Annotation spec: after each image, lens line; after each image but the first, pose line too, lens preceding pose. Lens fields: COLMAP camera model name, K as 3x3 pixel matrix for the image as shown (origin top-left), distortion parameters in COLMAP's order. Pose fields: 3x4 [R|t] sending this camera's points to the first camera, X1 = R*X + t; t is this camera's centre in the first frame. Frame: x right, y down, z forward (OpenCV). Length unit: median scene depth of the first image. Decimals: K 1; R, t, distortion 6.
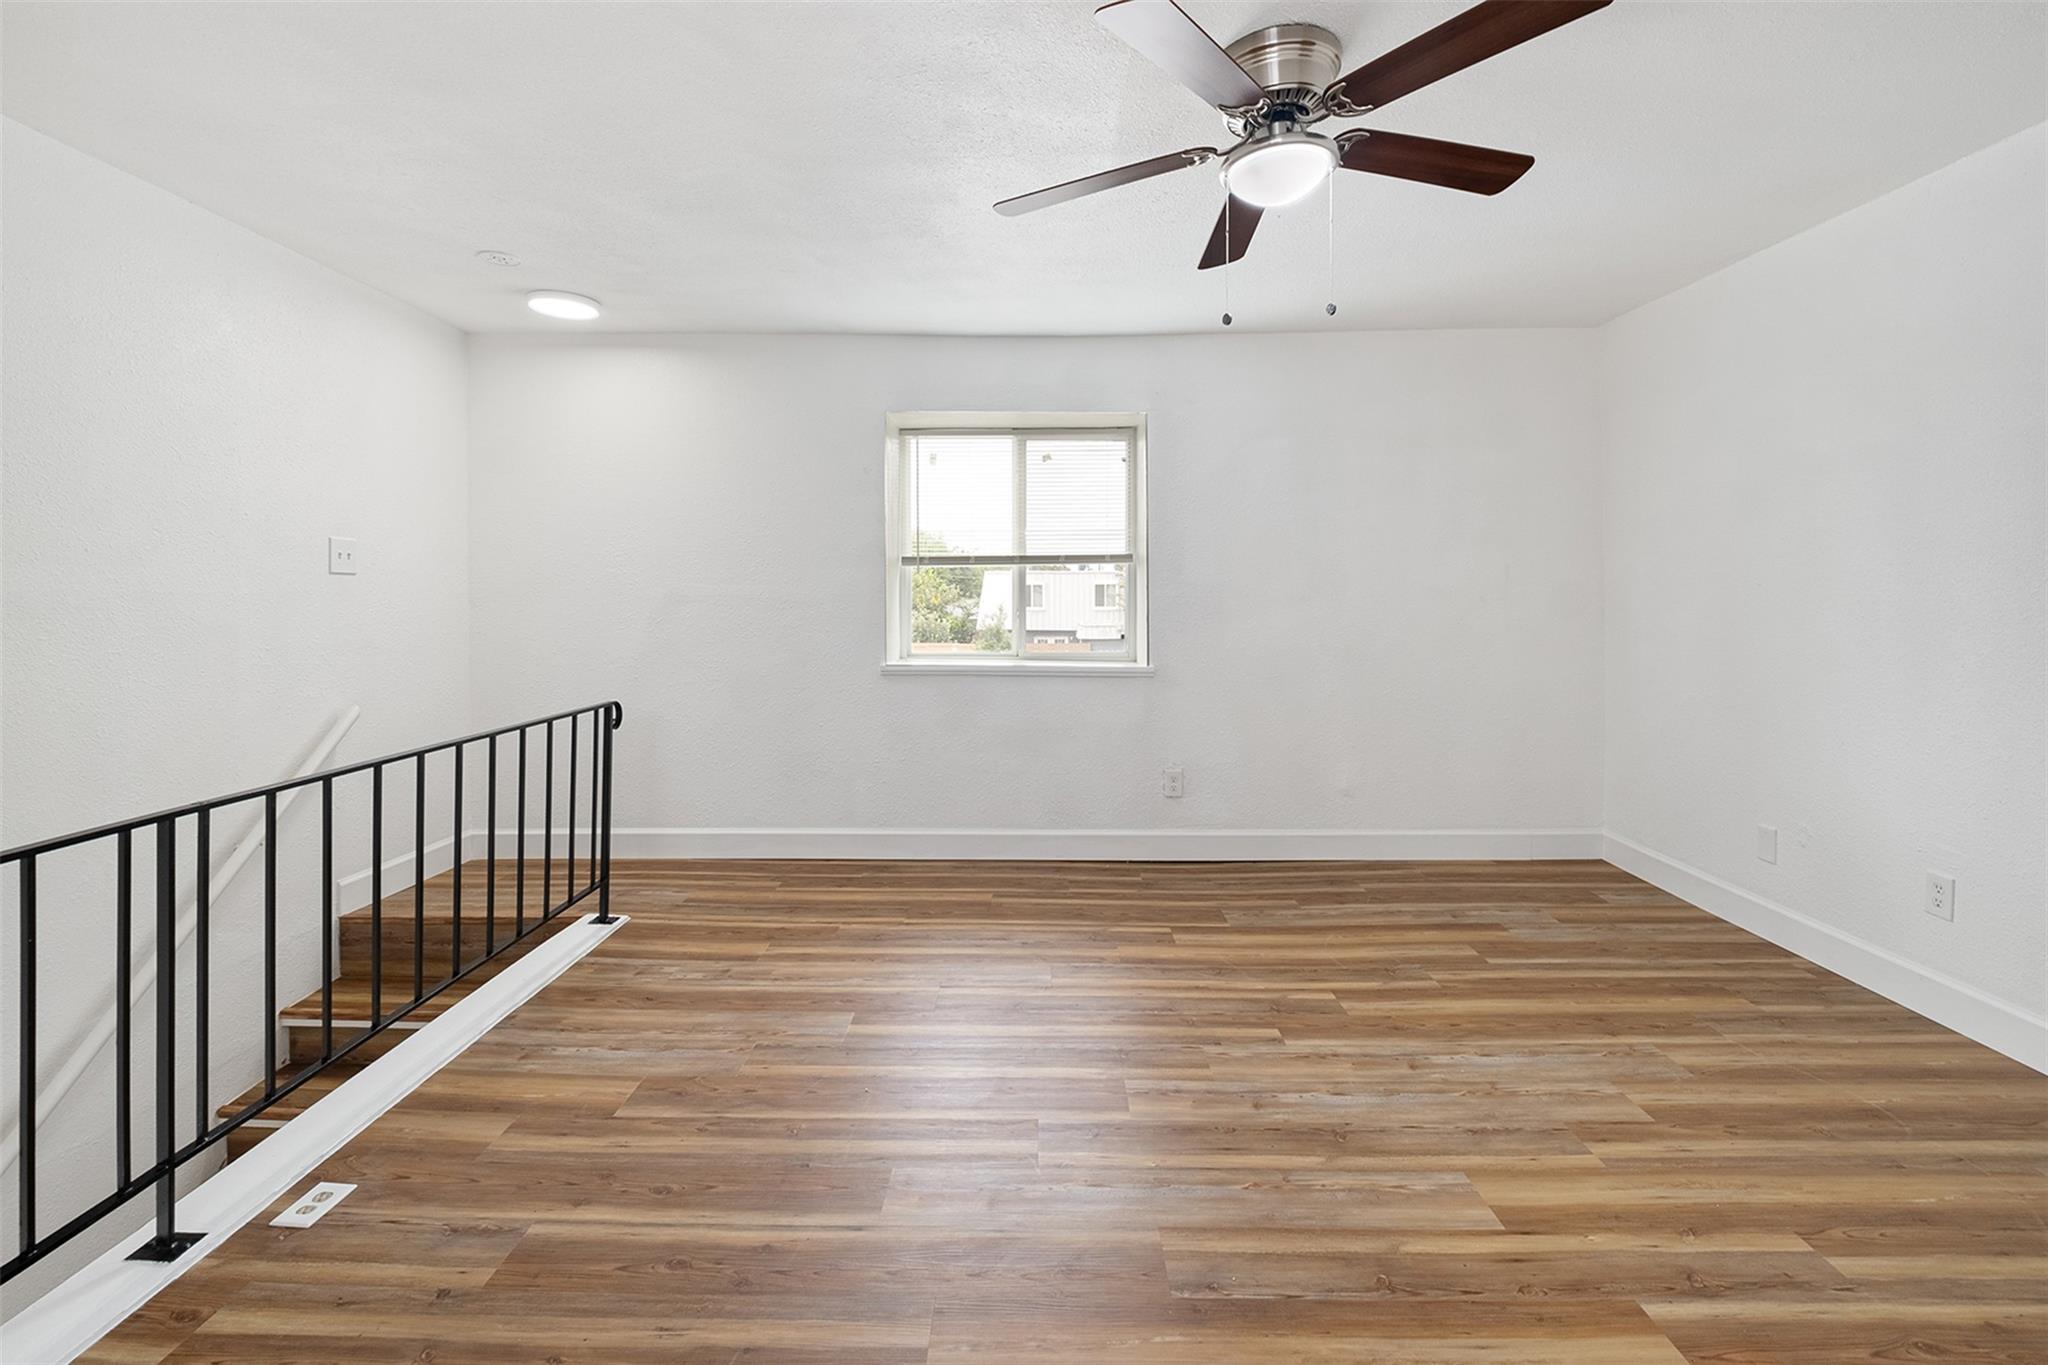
lens RADIAL K [[908.7, 0, 1027.9], [0, 908.7, 625.1], [0, 0, 1]] dist [0.003016, -0.006179]
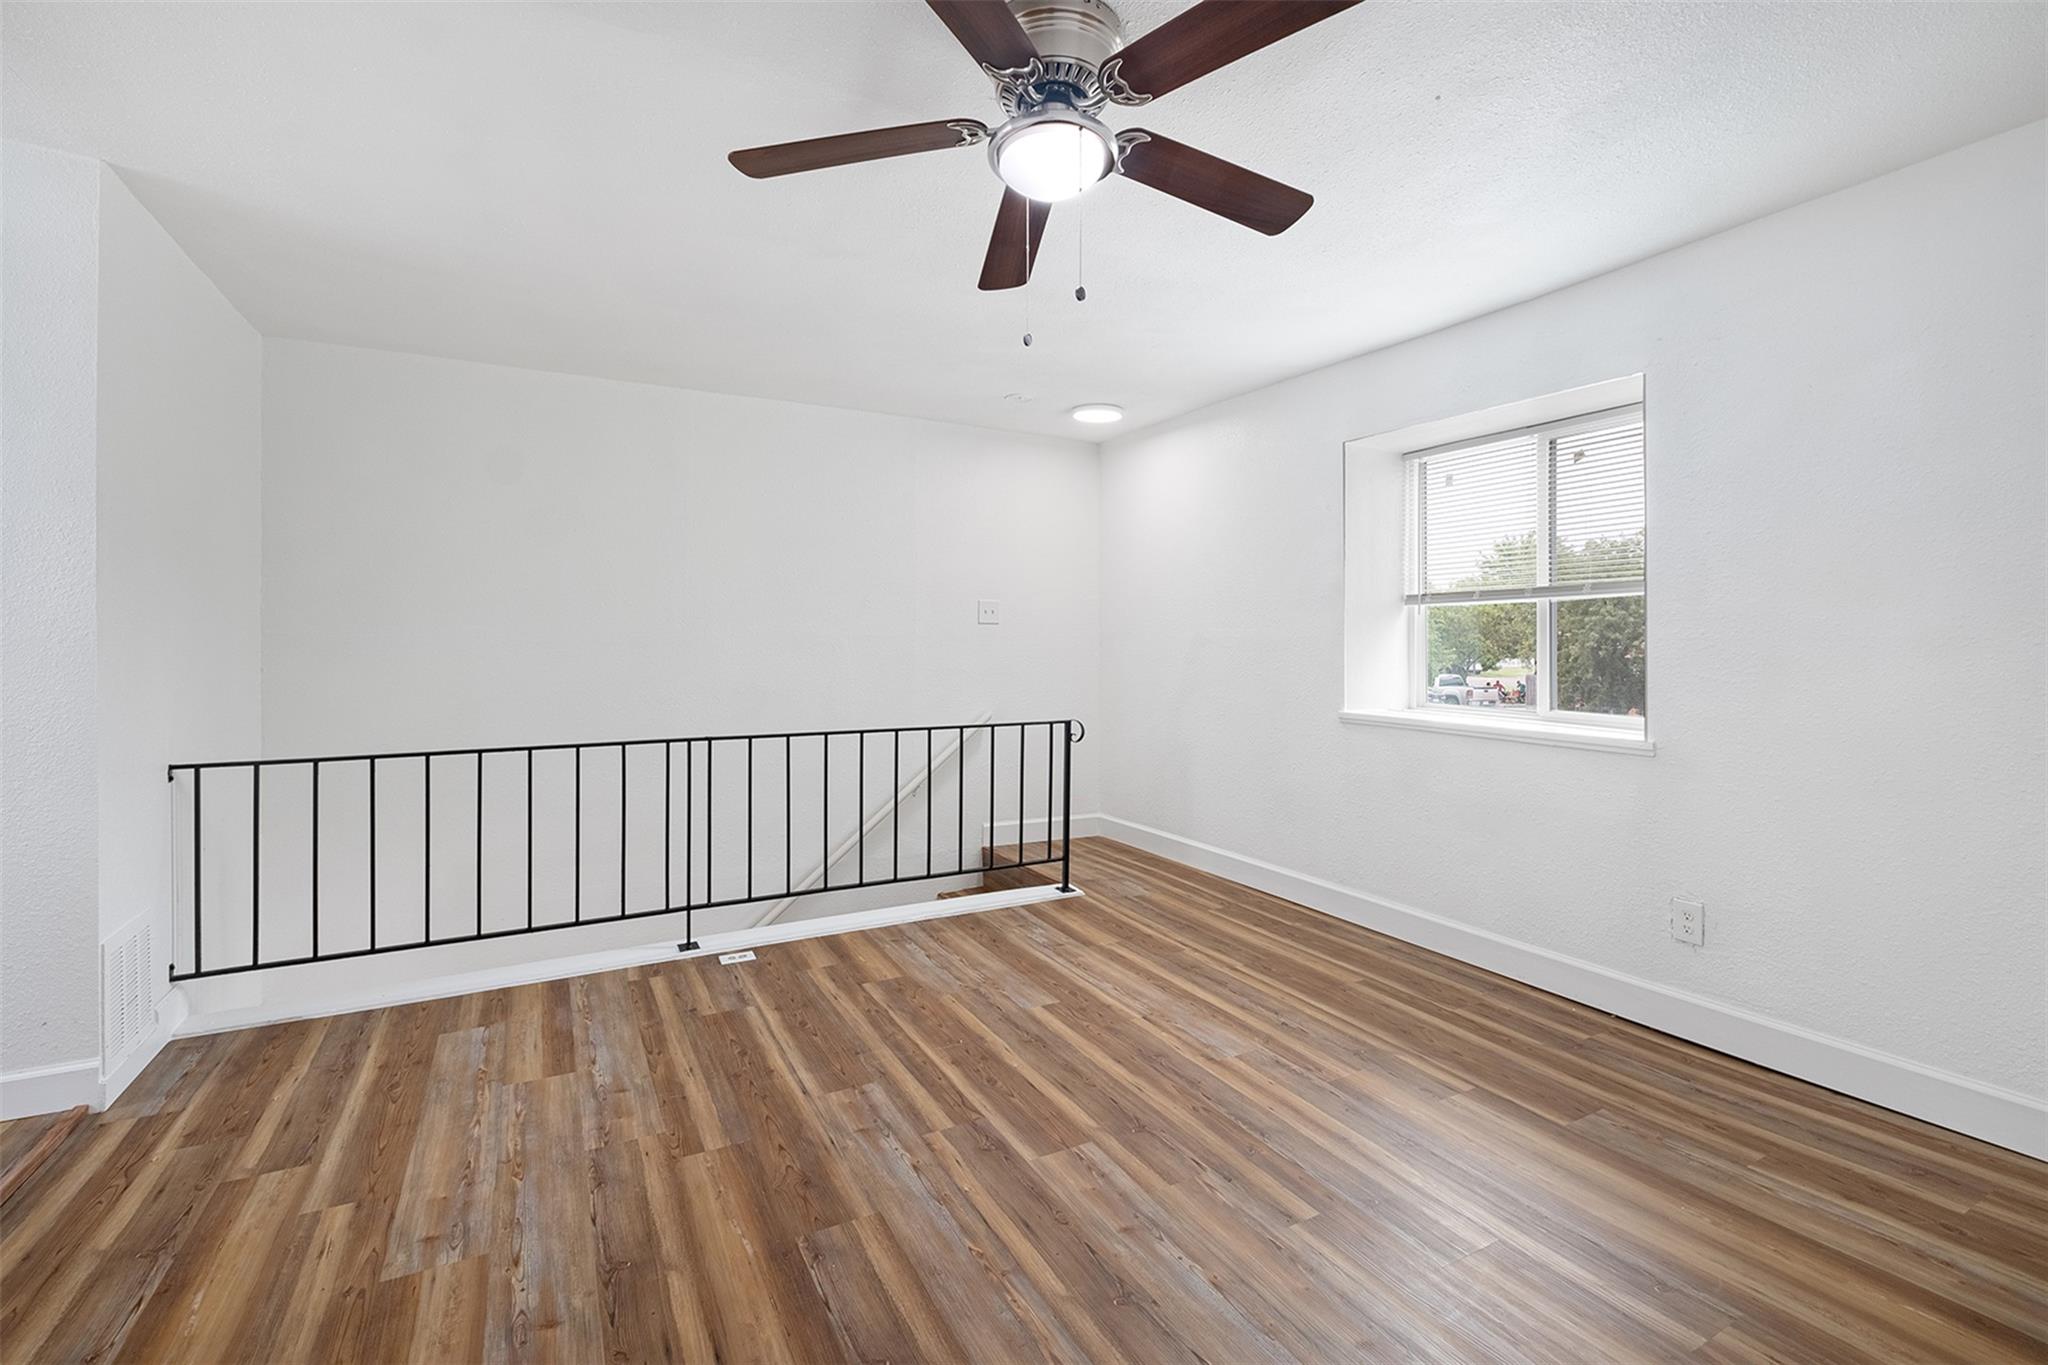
lens RADIAL K [[895.7, 0, 1023.5], [0, 895.7, 653.1], [0, 0, 1]] dist [0.002916, -0.005745]
pose [[0.489269, 0.013442, -0.872029, 0.902470], [-0.031371, 0.999505, -0.002194, -0.007580], [0.871568, 0.028430, 0.489449, 0.472981]]
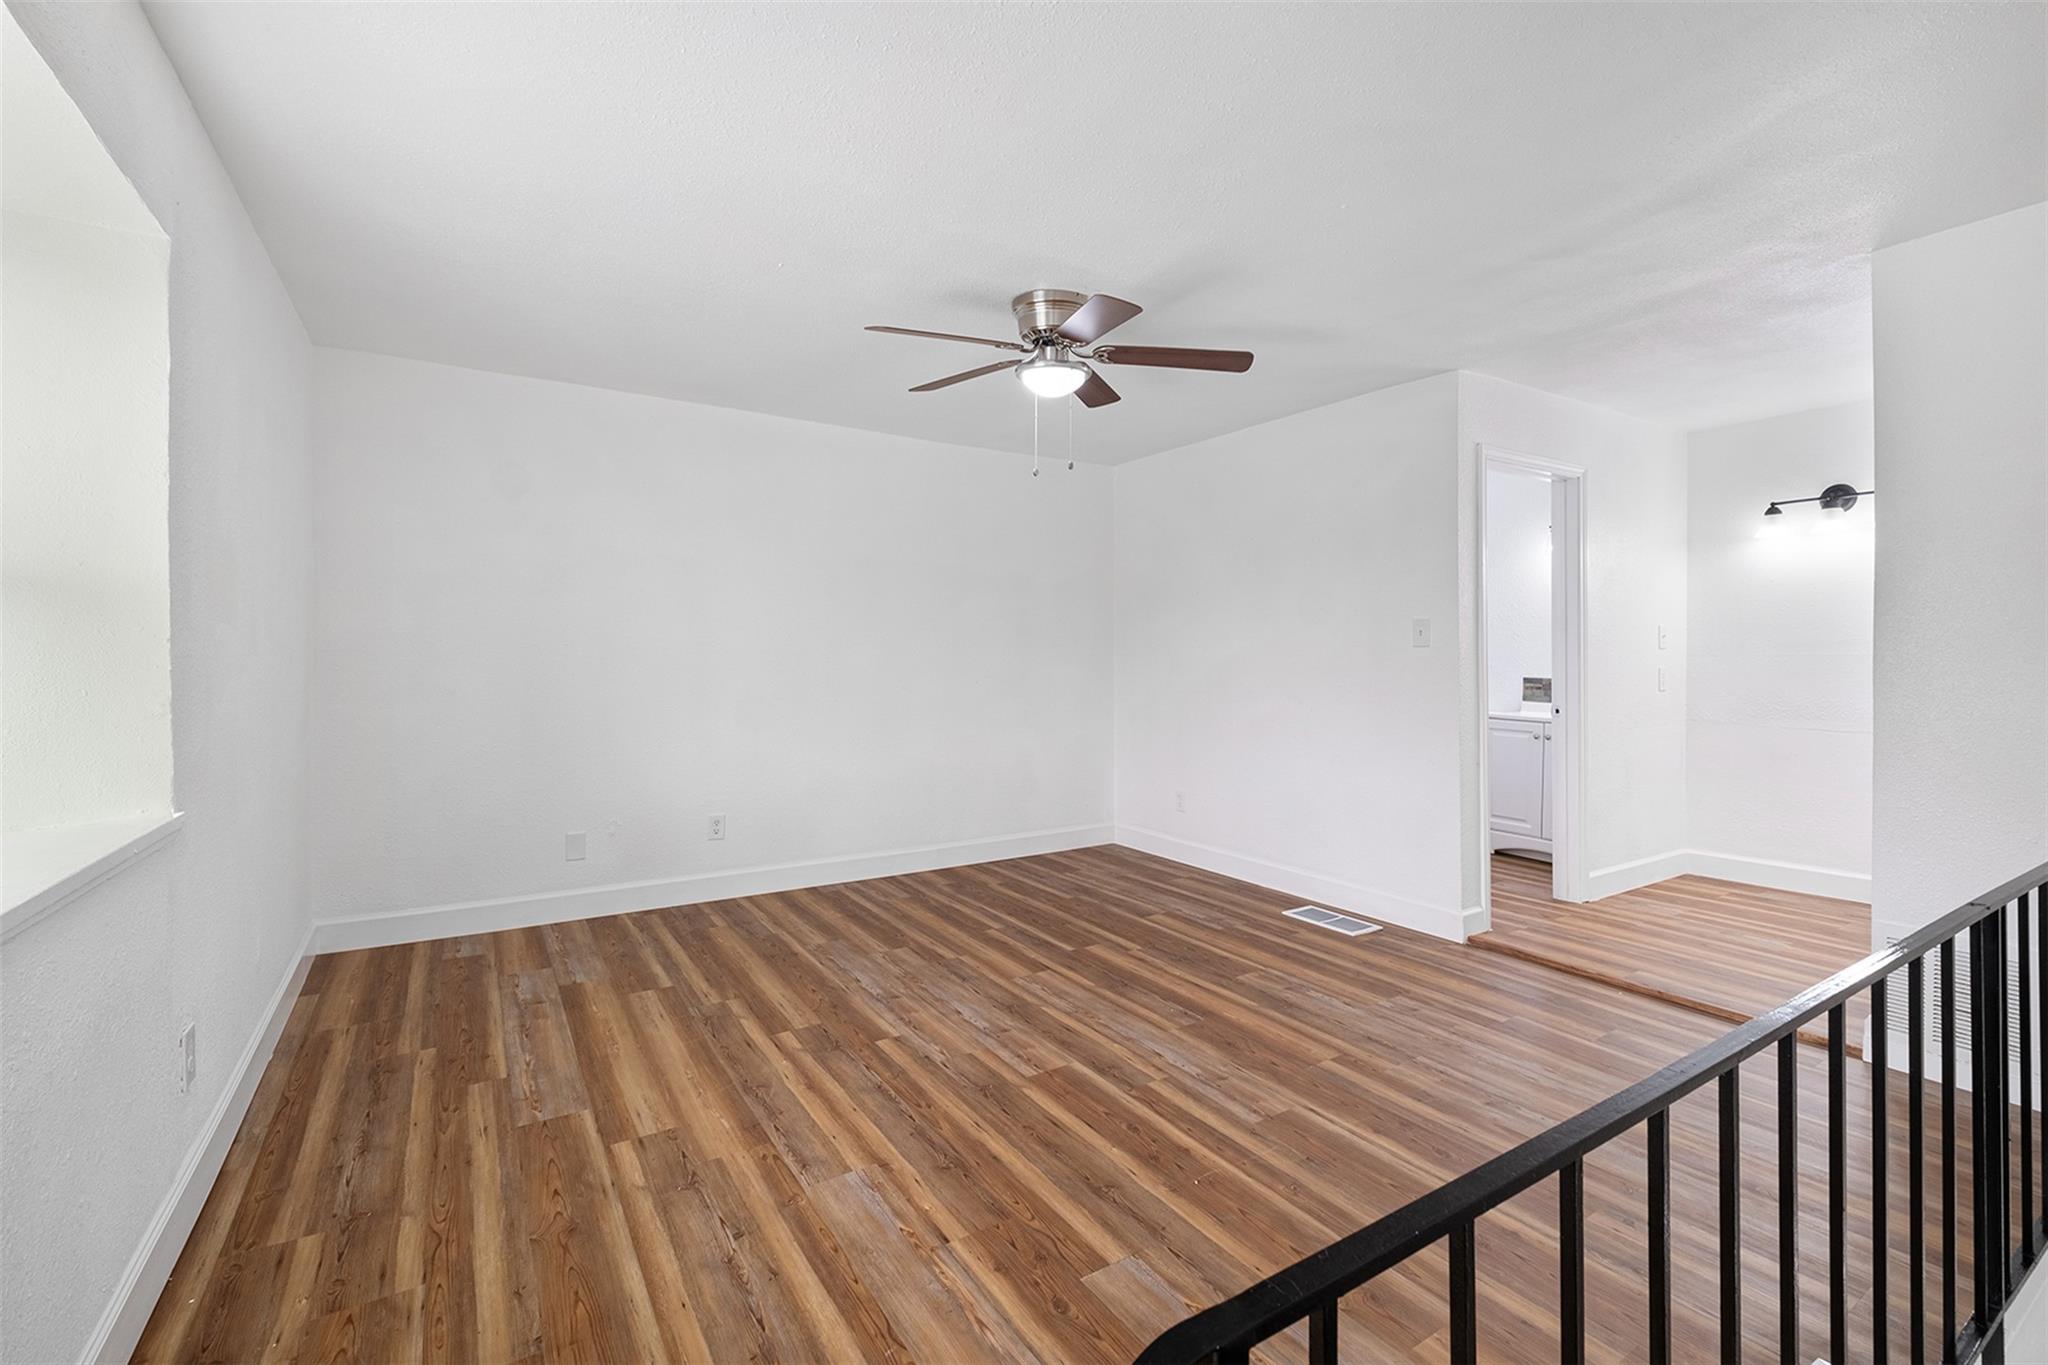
lens RADIAL K [[895.7, 0, 1023.5], [0, 895.7, 653.1], [0, 0, 1]] dist [0.002916, -0.005745]
pose [[-0.549561, 0.001164, 0.835453, -0.851032], [0.027984, 0.999464, 0.017016, -0.053035], [-0.834985, 0.032731, -0.549298, 1.639435]]
